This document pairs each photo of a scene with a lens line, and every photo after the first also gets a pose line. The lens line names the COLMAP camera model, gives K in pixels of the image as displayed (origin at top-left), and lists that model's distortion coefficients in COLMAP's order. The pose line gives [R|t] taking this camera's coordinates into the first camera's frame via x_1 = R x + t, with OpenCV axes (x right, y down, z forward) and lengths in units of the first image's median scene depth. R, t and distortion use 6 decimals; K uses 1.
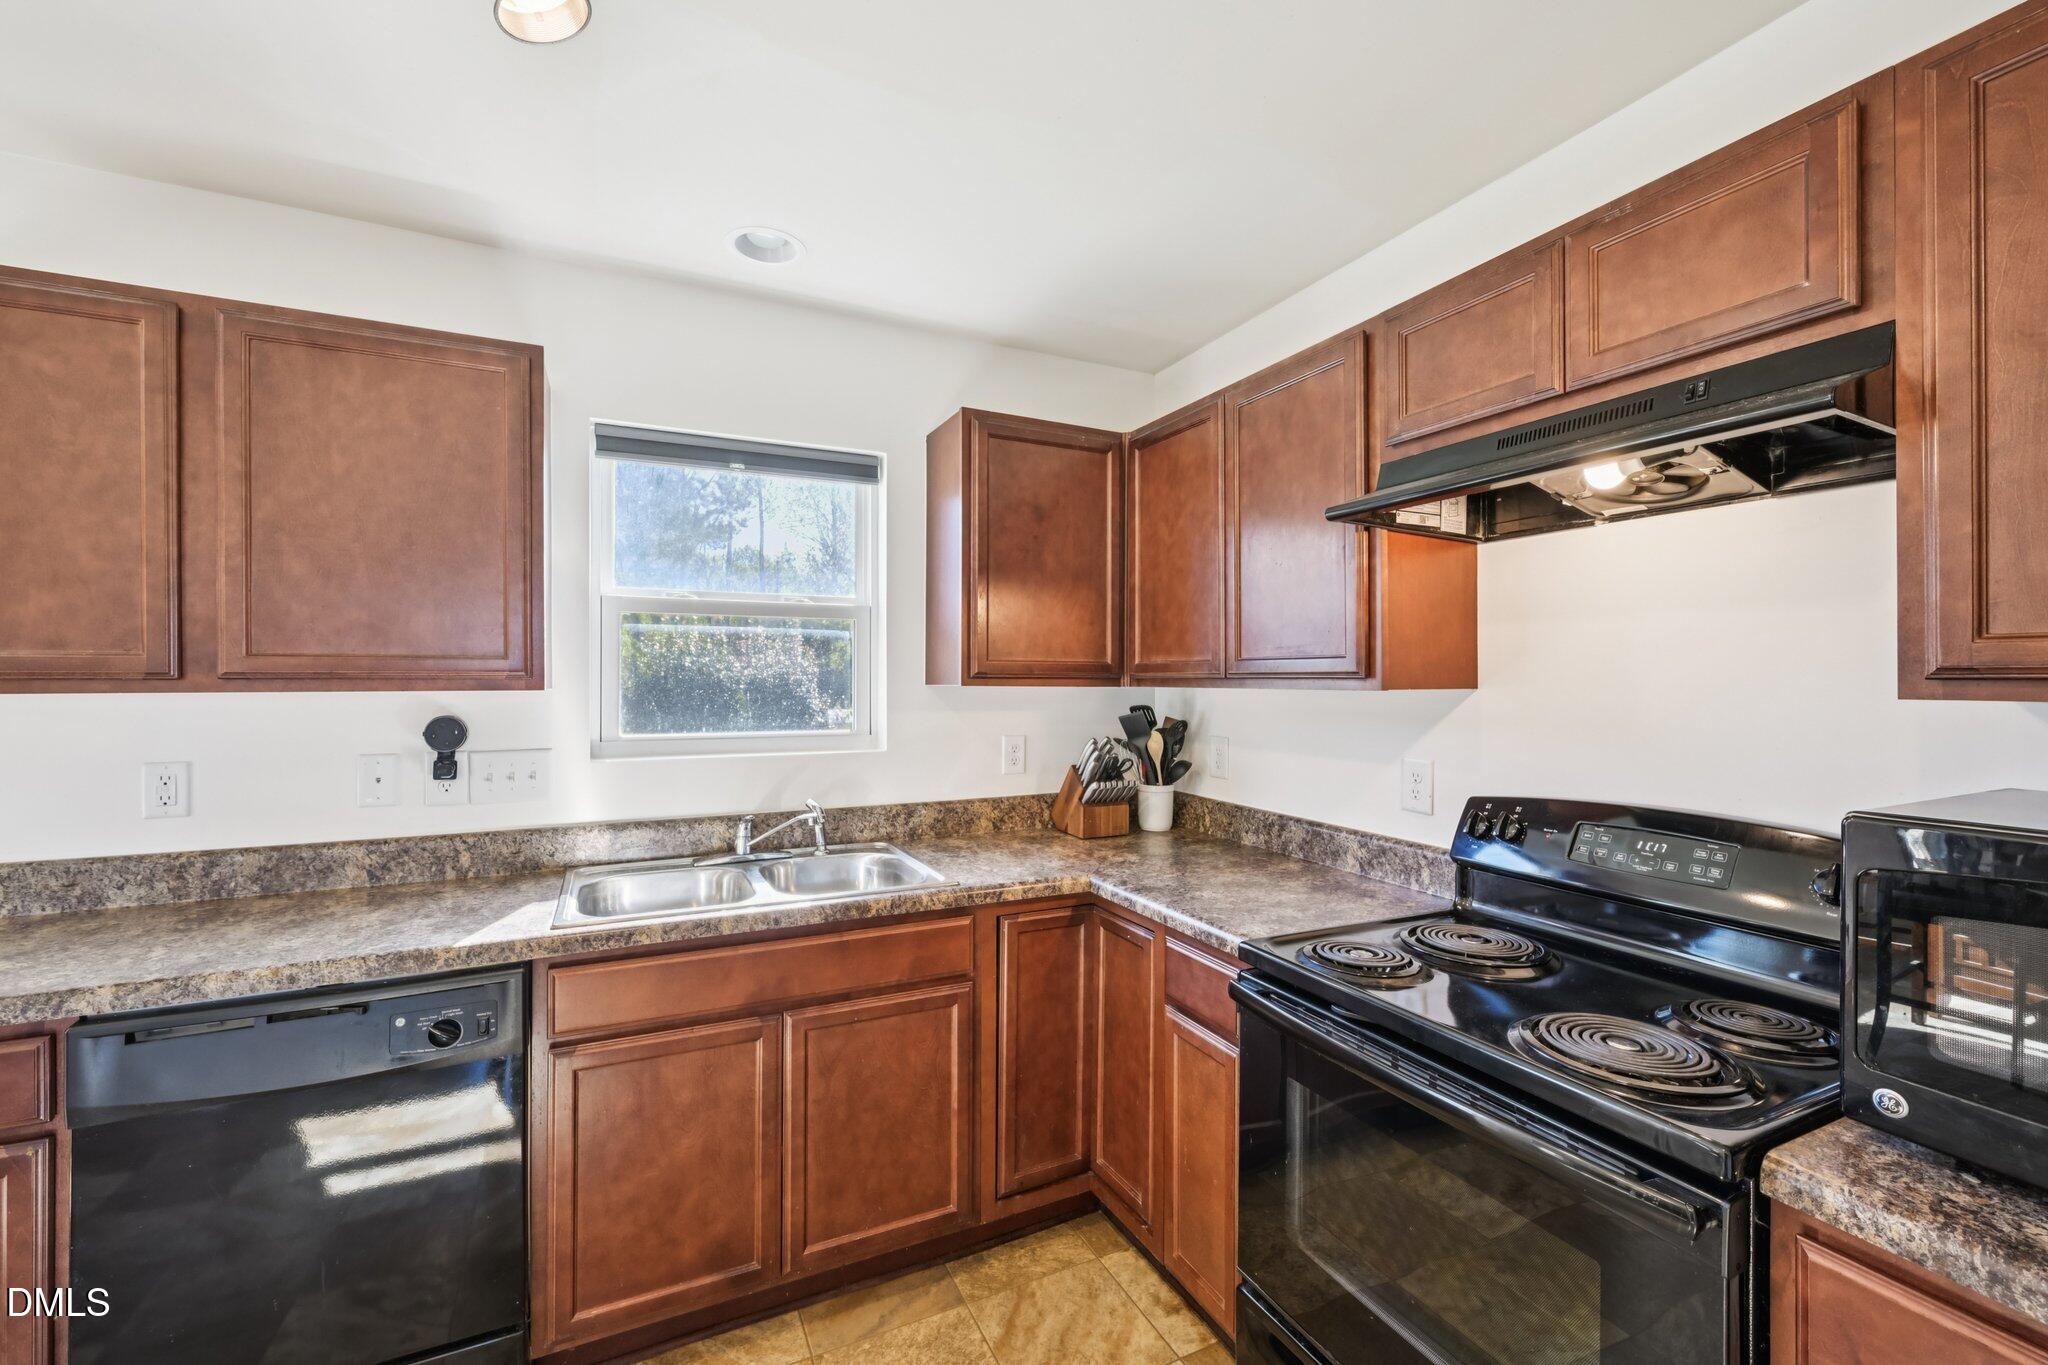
lens RADIAL K [[850.3, 0, 1026.3], [0, 850.3, 677.2], [0, 0, 1]] dist [0.001650, 0.000152]
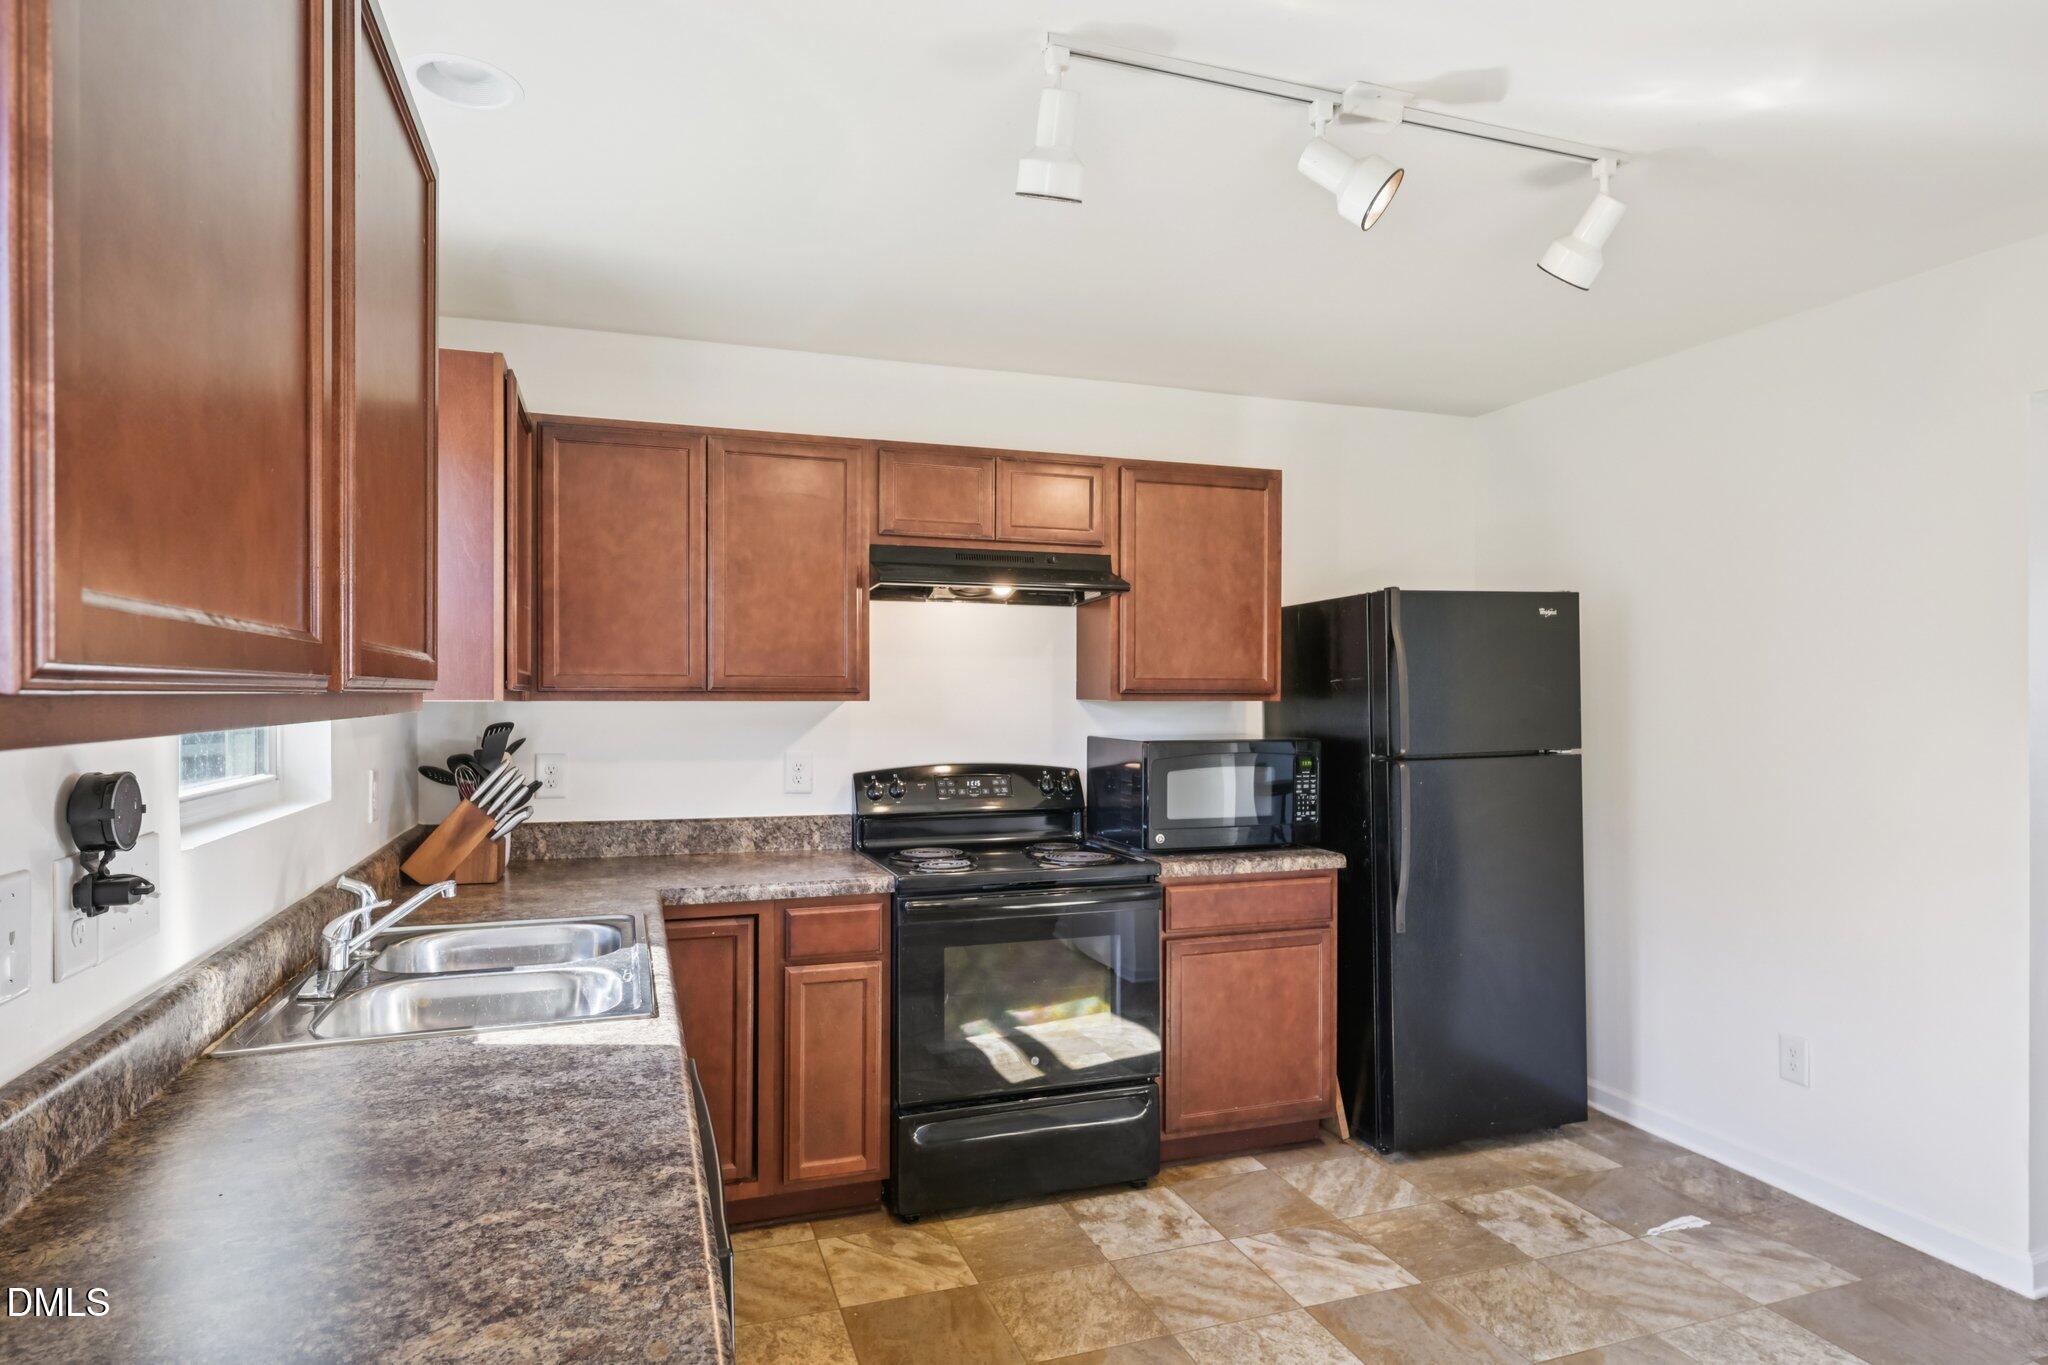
lens RADIAL K [[1125.1, 0, 1022.0], [0, 1125.1, 695.6], [0, 0, 1]] dist [-0.003725, -0.000925]
pose [[0.105649, 0.000553, 0.994403, -1.267055], [-0.002467, 0.999997, -0.000294, 0.005809], [-0.994400, -0.002422, 0.105650, 0.472906]]
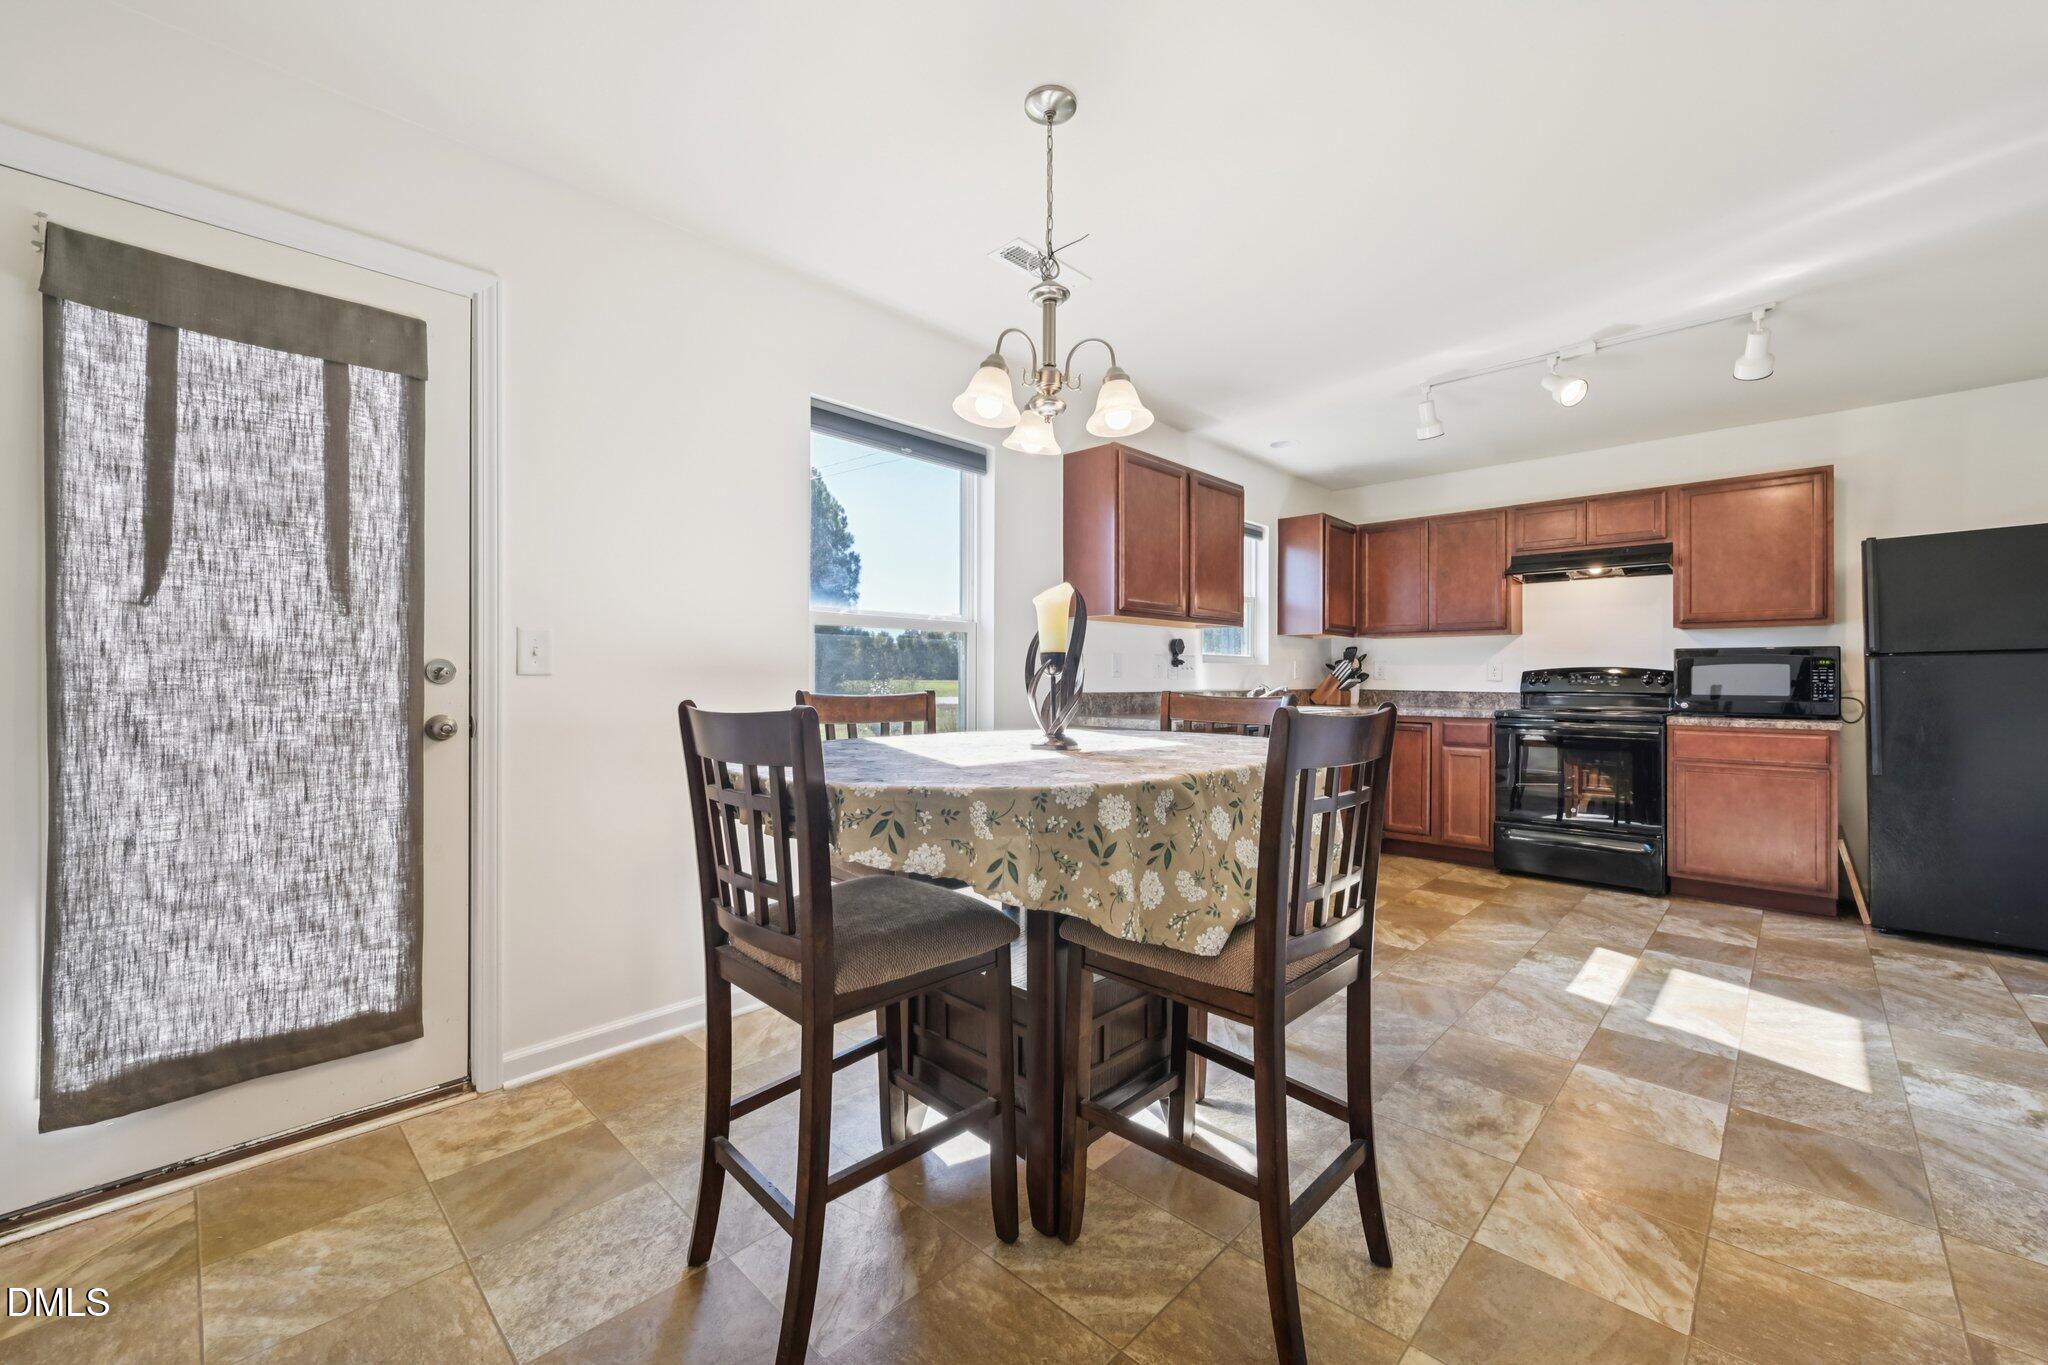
lens RADIAL K [[813.7, 0, 1027.8], [0, 813.7, 678.5], [0, 0, 1]] dist [0.001037, 0.000271]
pose [[0.932073, 0.005804, 0.362224, -1.901117], [-0.005979, 0.999982, -0.000638, 0.162505], [-0.362221, -0.001571, 0.932091, -0.898965]]
